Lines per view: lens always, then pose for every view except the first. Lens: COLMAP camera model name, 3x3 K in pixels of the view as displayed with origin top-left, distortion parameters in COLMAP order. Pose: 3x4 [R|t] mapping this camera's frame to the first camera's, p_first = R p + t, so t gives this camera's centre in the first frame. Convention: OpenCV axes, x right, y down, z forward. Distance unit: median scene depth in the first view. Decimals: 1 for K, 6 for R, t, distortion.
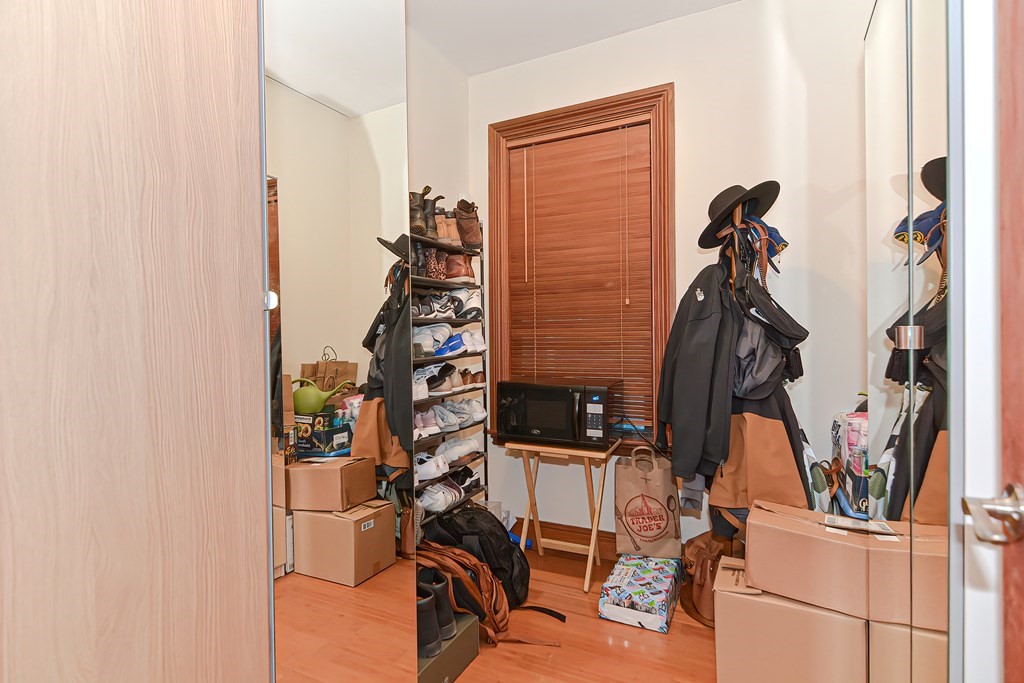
lens RADIAL K [[497.0, 0, 514.4], [0, 497.0, 341.1], [0, 0, 1]] dist [0.026038, -0.016078]
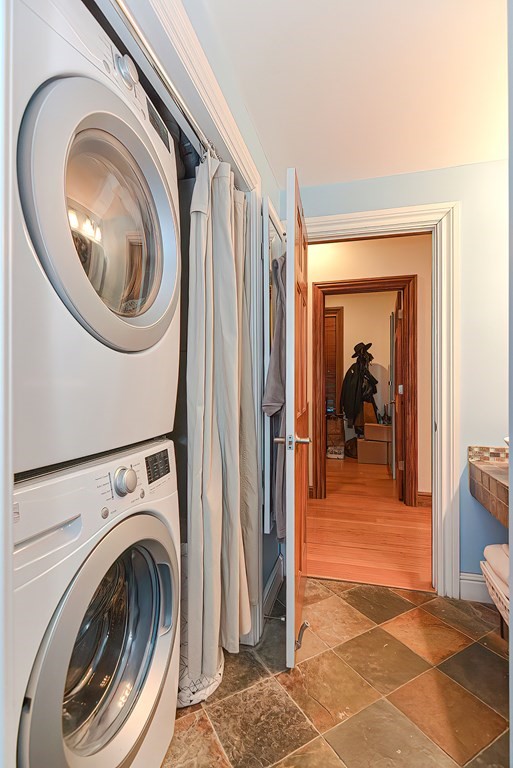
lens RADIAL K [[372.7, 0, 256.5], [0, 372.7, 384.0], [0, 0, 1]] dist [0.026038, -0.016078]
pose [[0.981011, 0.007538, 0.193807, -0.914834], [-0.006823, 0.999967, -0.004354, 0.019871], [-0.193833, 0.002949, 0.981030, -1.681629]]
